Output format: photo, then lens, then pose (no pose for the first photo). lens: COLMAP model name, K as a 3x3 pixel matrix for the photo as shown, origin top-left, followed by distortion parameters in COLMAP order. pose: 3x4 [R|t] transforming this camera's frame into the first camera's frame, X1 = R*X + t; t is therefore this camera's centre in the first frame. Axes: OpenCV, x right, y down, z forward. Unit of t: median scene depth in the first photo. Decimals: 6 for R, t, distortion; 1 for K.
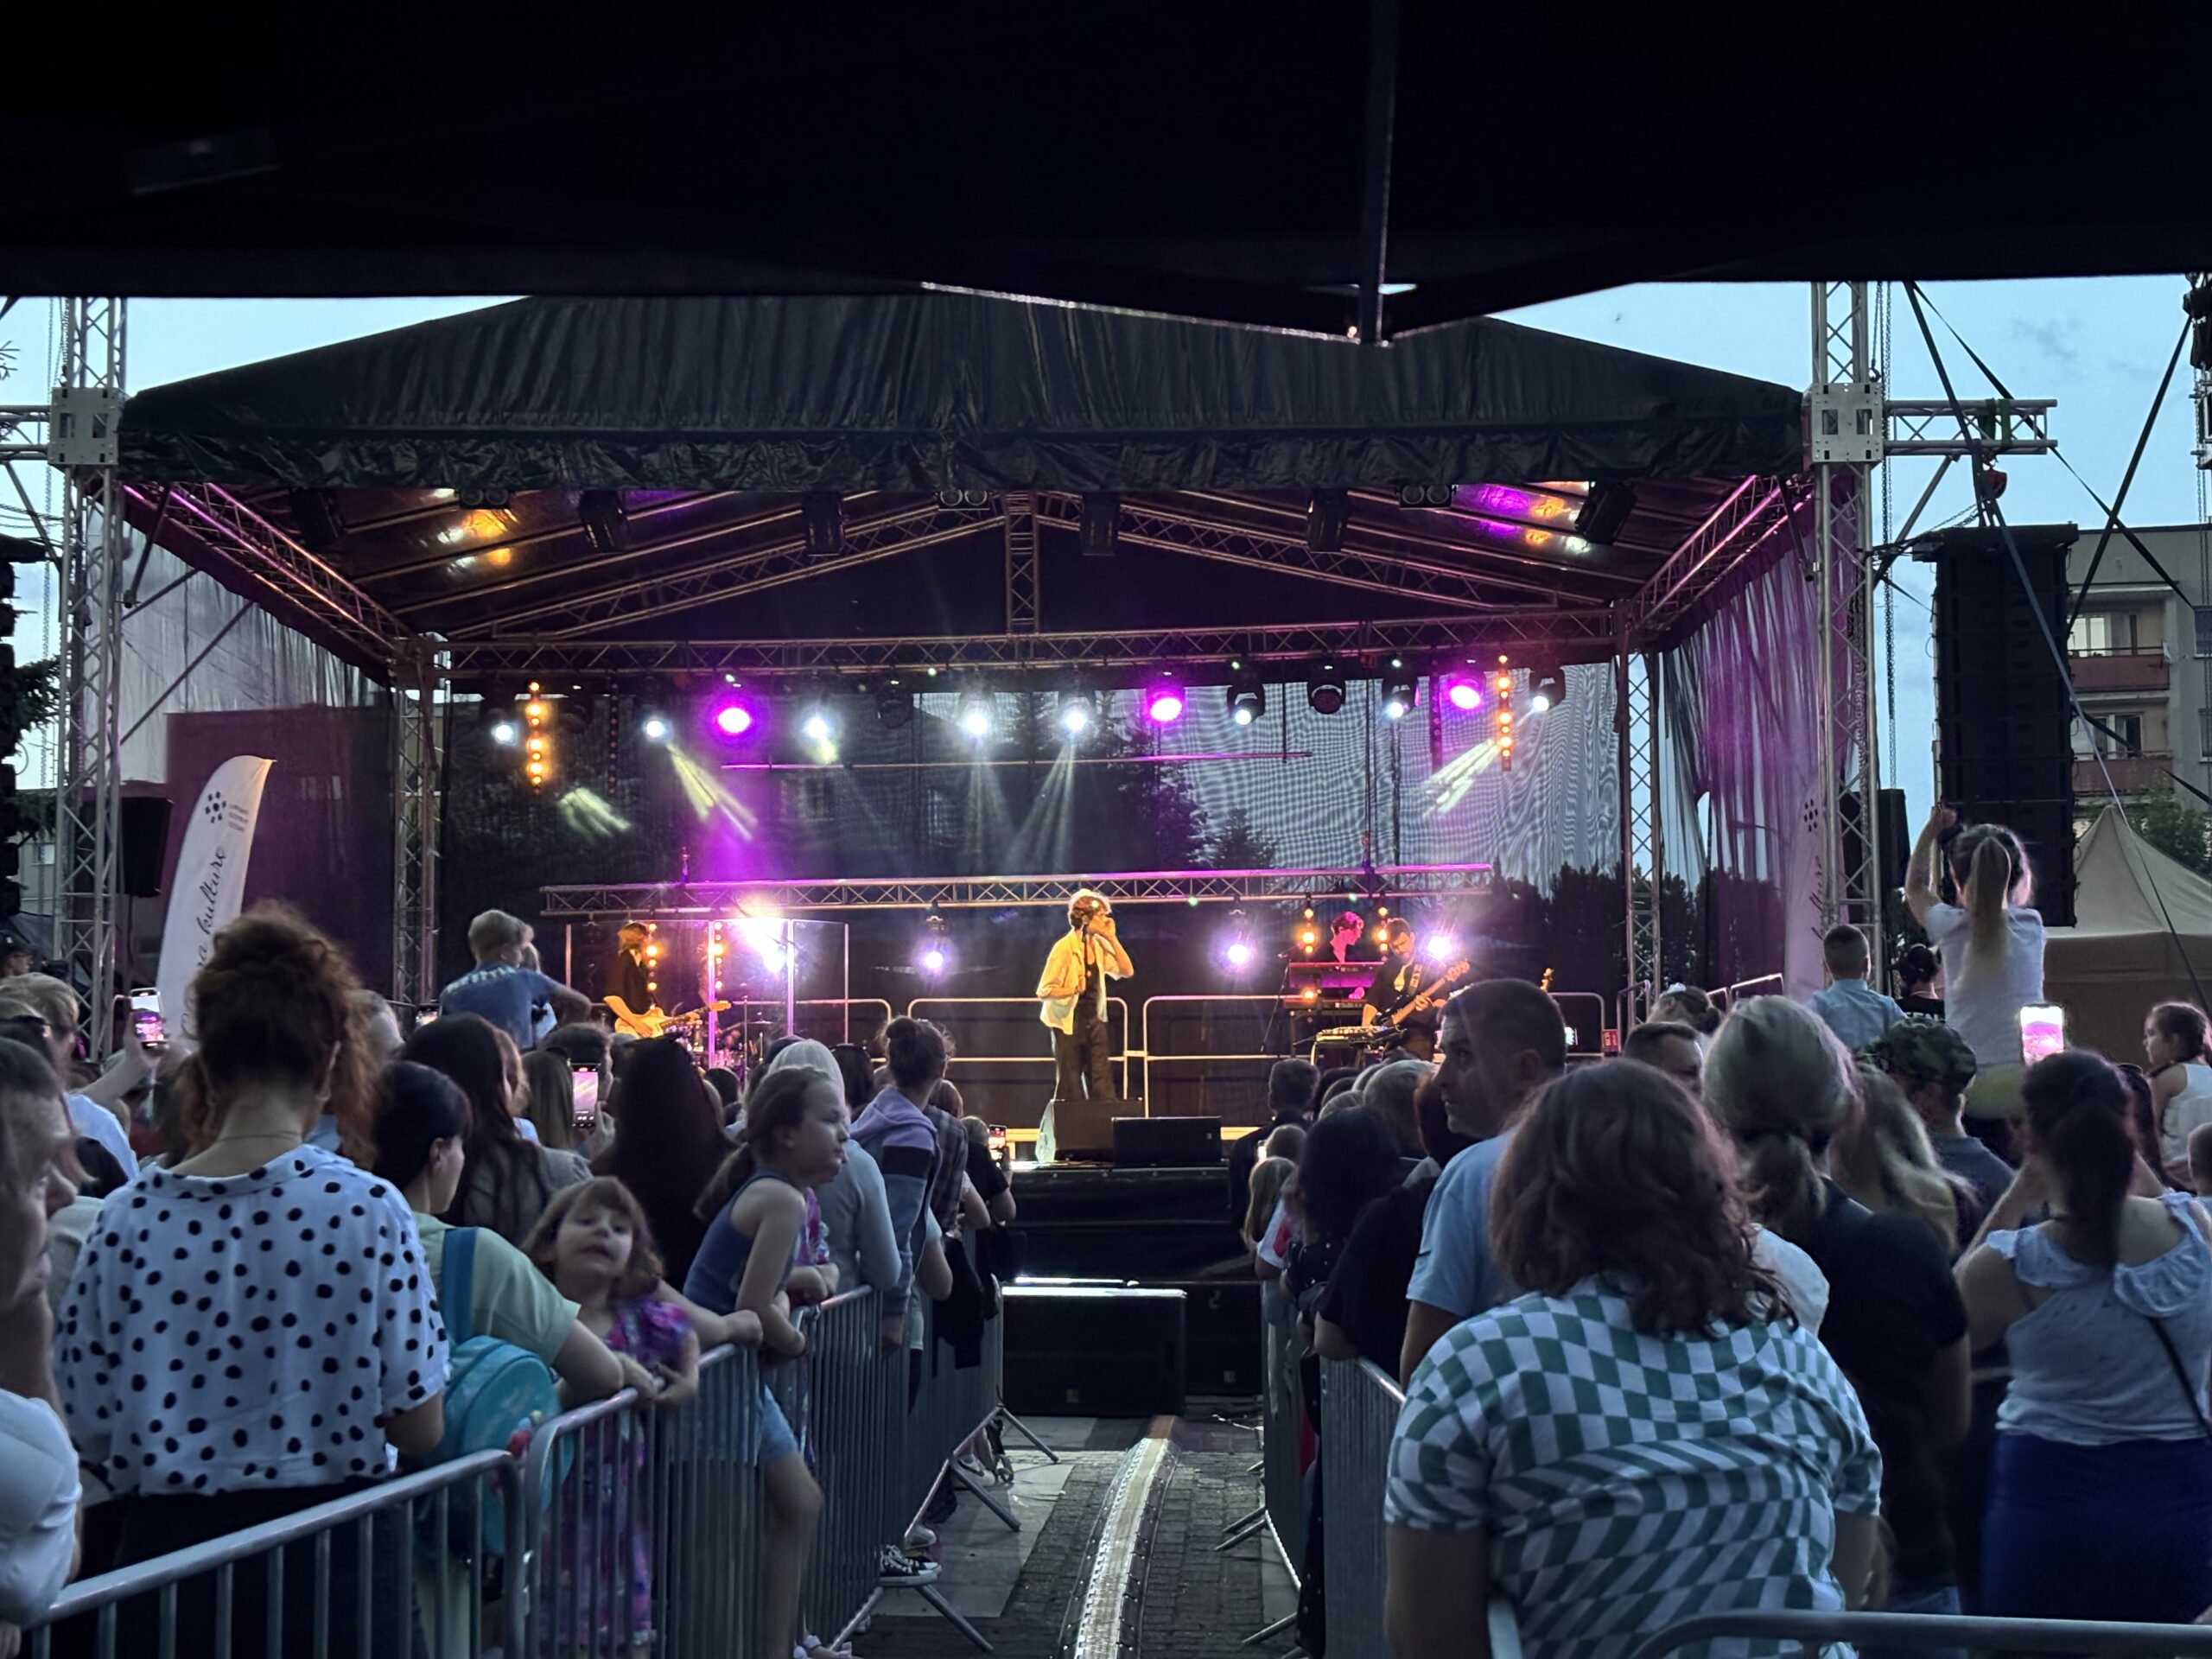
lens RADIAL K [[3321.1, 0, 1106.0], [0, 3321.1, 829.5], [0, 0, 1]] dist [0.156358, -0.048691]
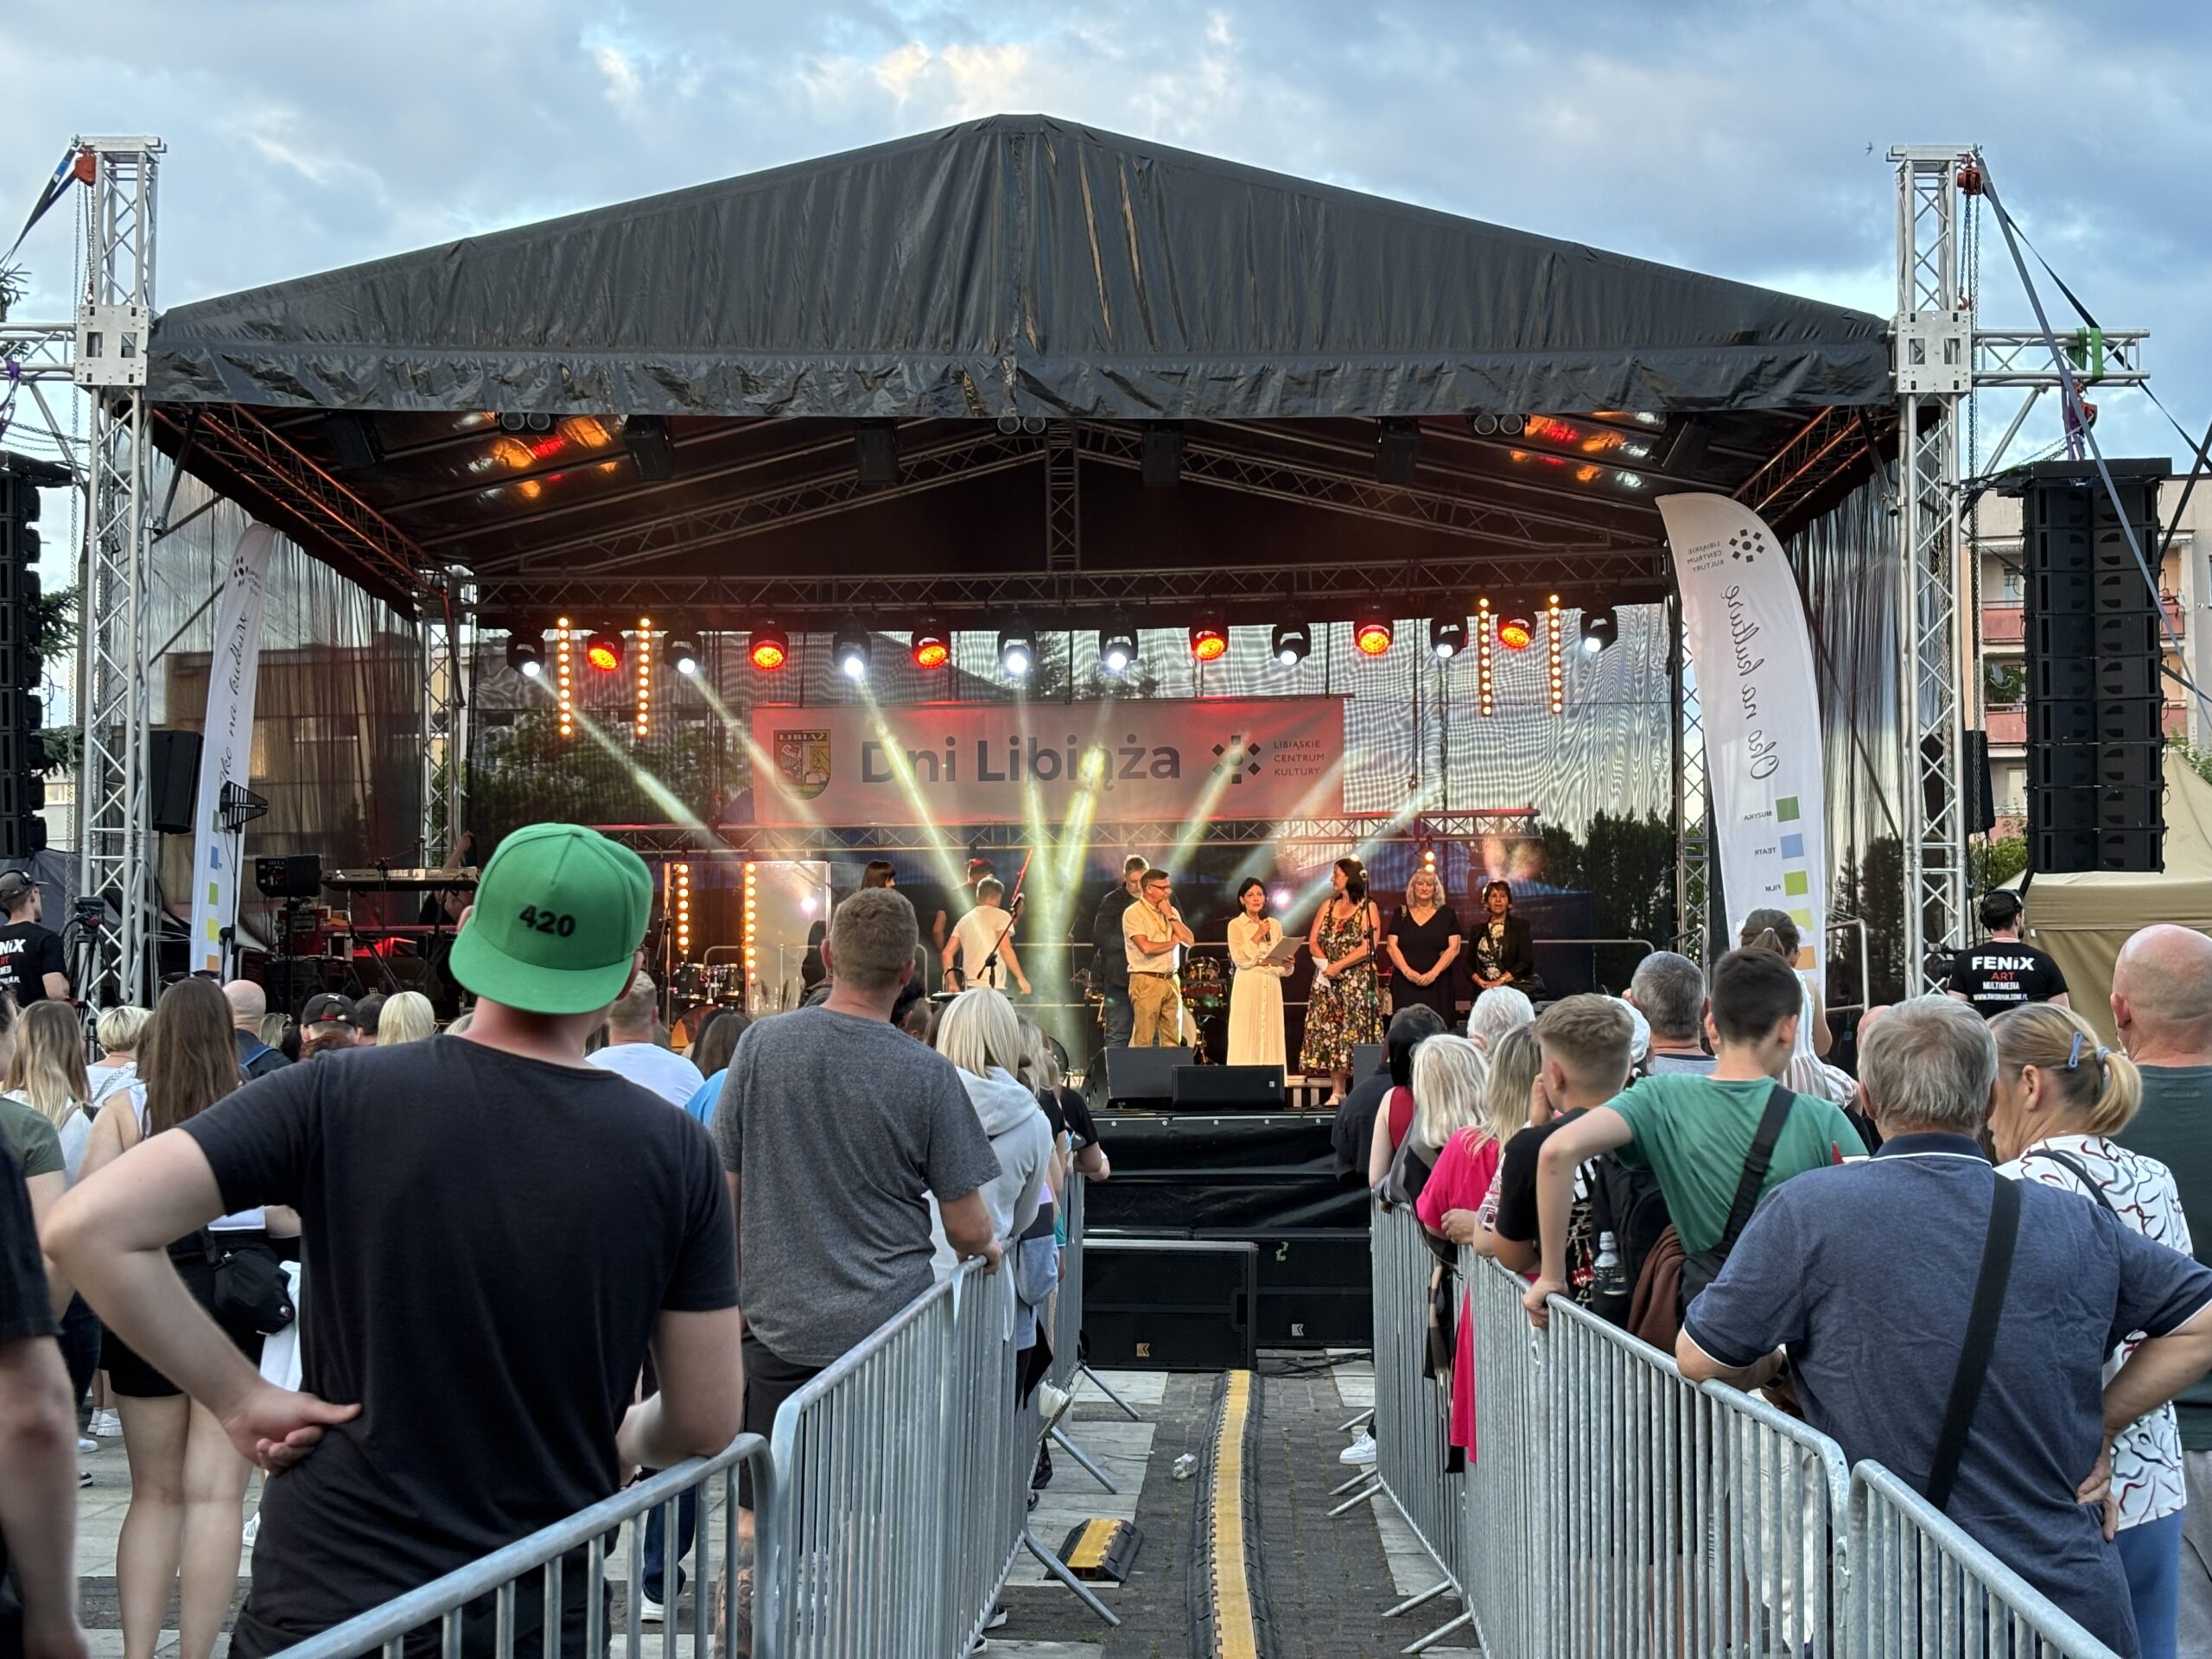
lens RADIAL K [[3284.0, 0, 1106.0], [0, 3284.0, 829.5], [0, 0, 1]] dist [0.150902, -0.076812]
pose [[0.999906, 0.004629, 0.012911, -0.029897], [-0.004814, 0.999885, 0.014352, 0.003944], [-0.012843, -0.014413, 0.999814, 0.039380]]
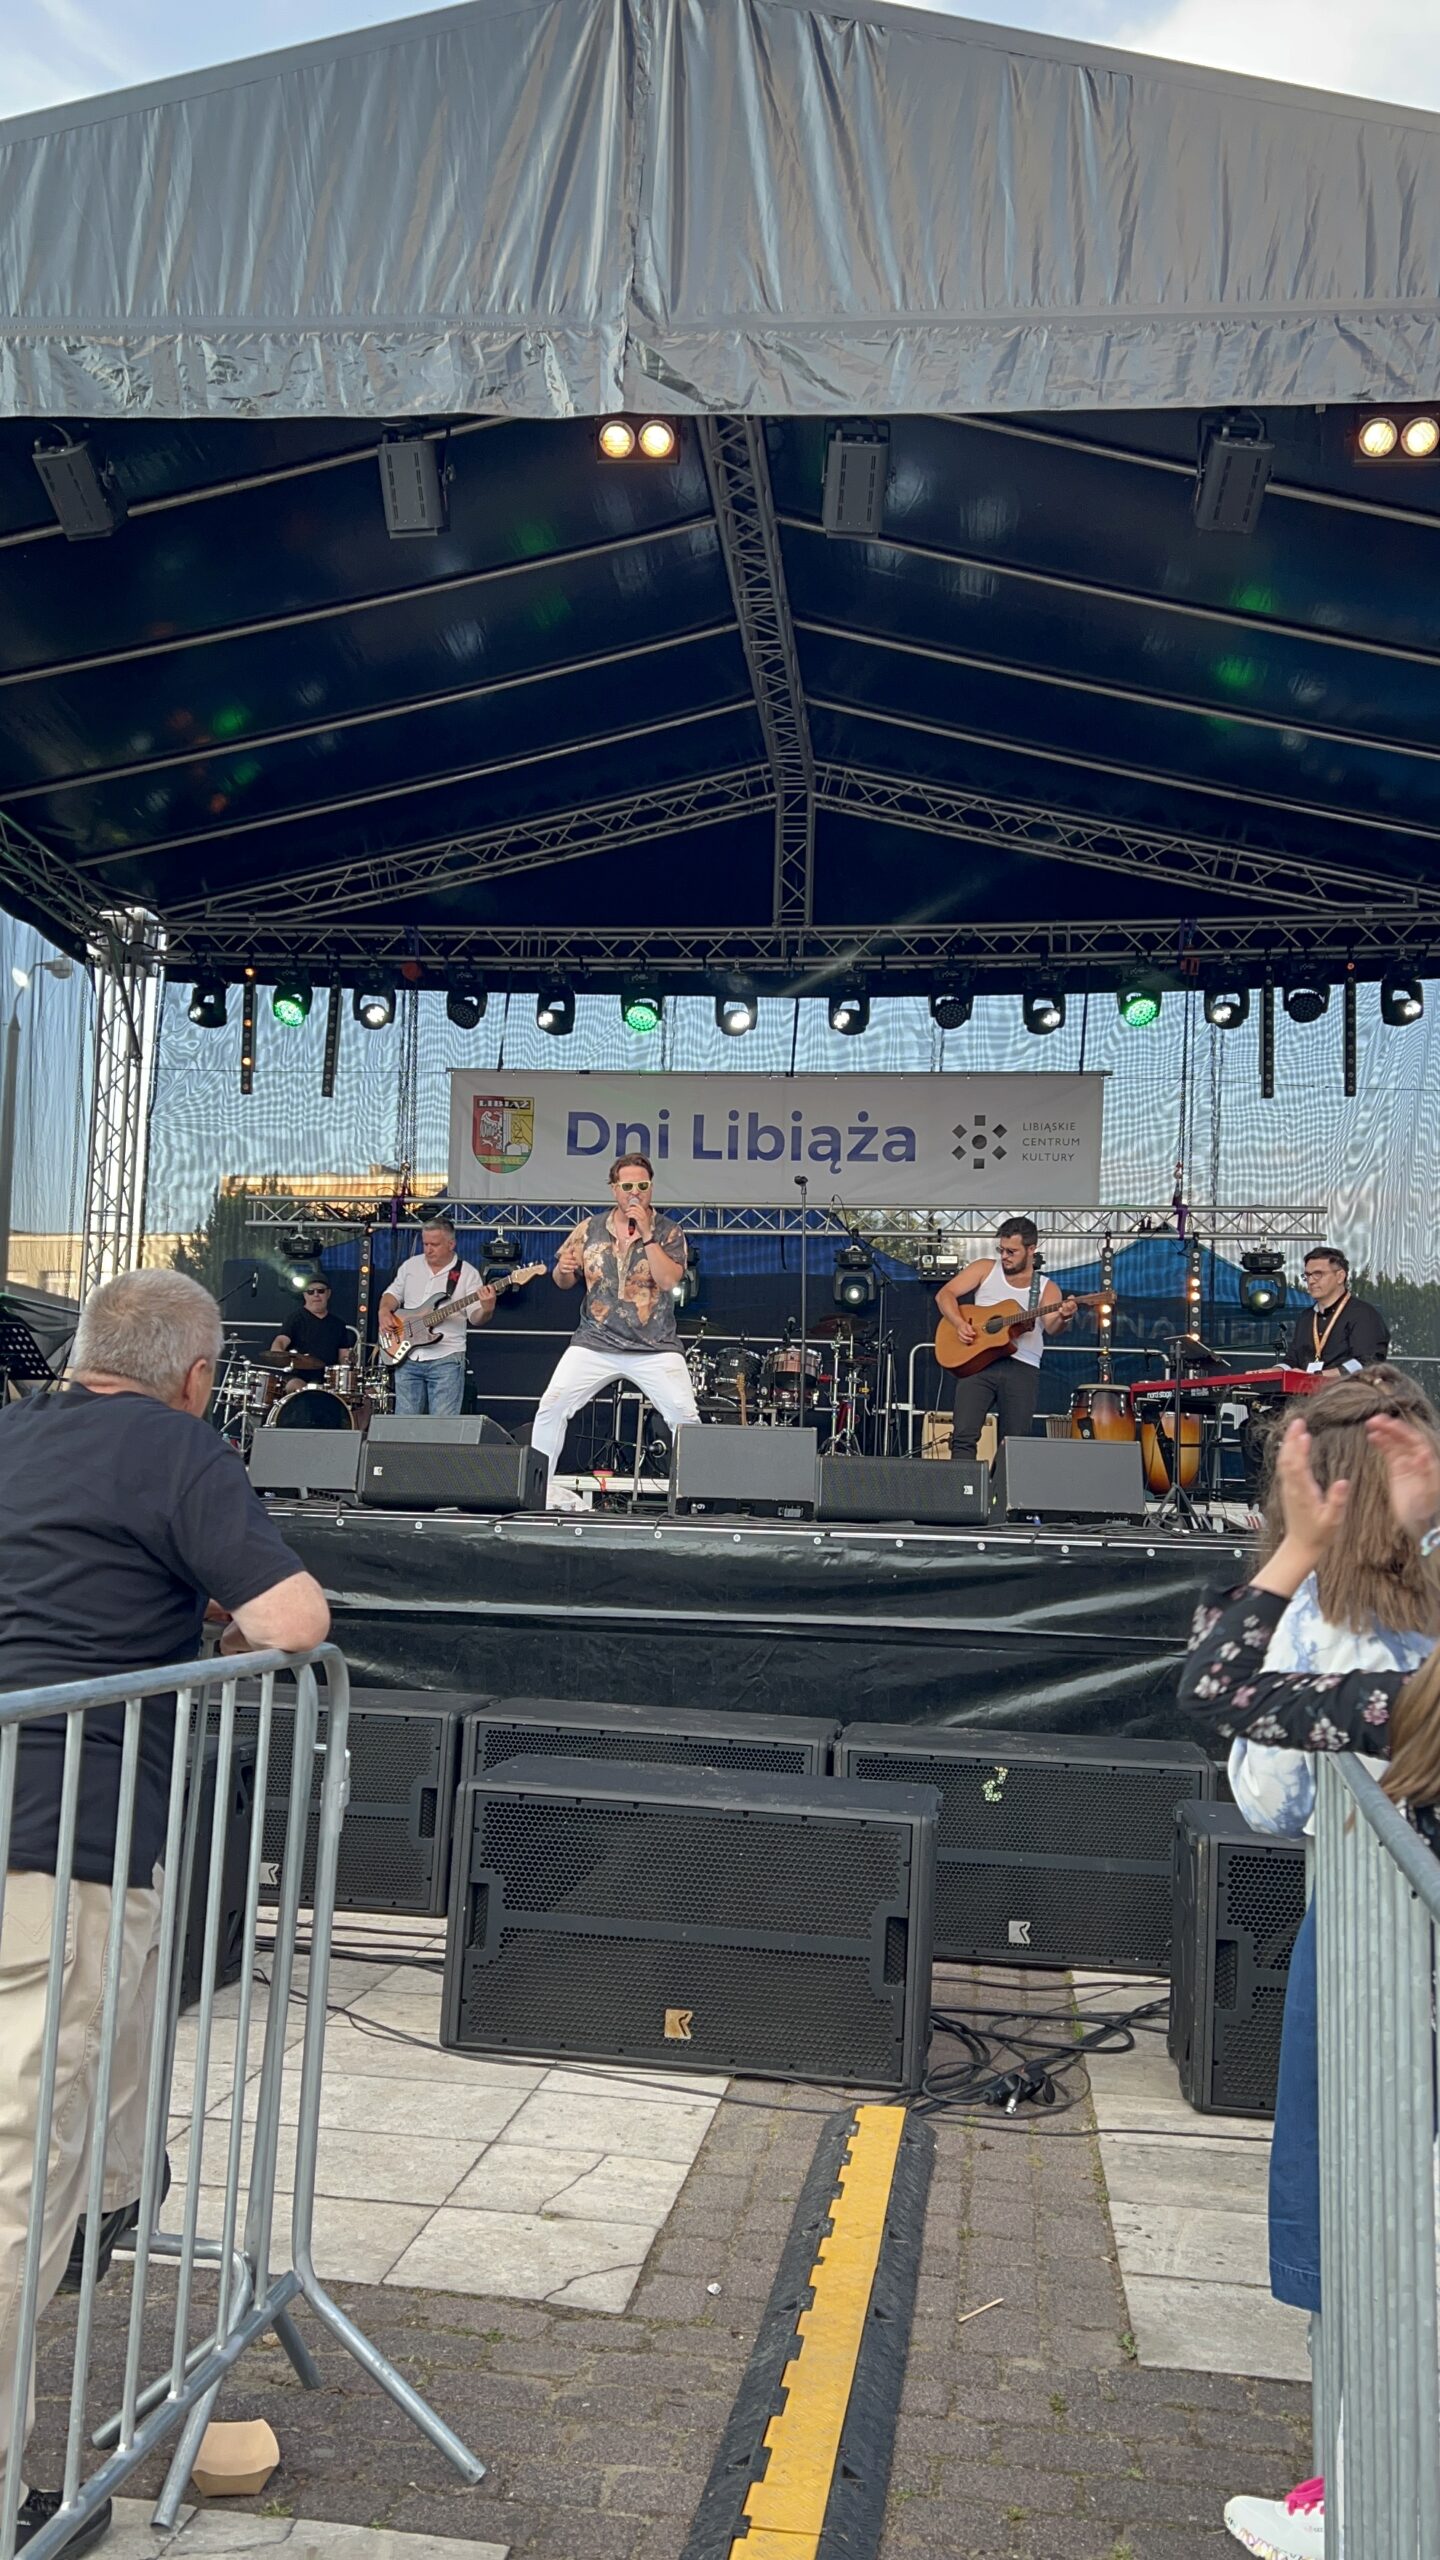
lens RADIAL K [[2010.5, 0, 720.0], [0, 2010.5, 1280.0], [0, 0, 1]] dist [0.108732, 0.000799]
pose [[0.995141, 0.033041, -0.092748, 0.010837], [-0.035204, 0.999143, -0.021778, 0.057601], [0.091949, 0.024937, 0.995451, 0.566928]]
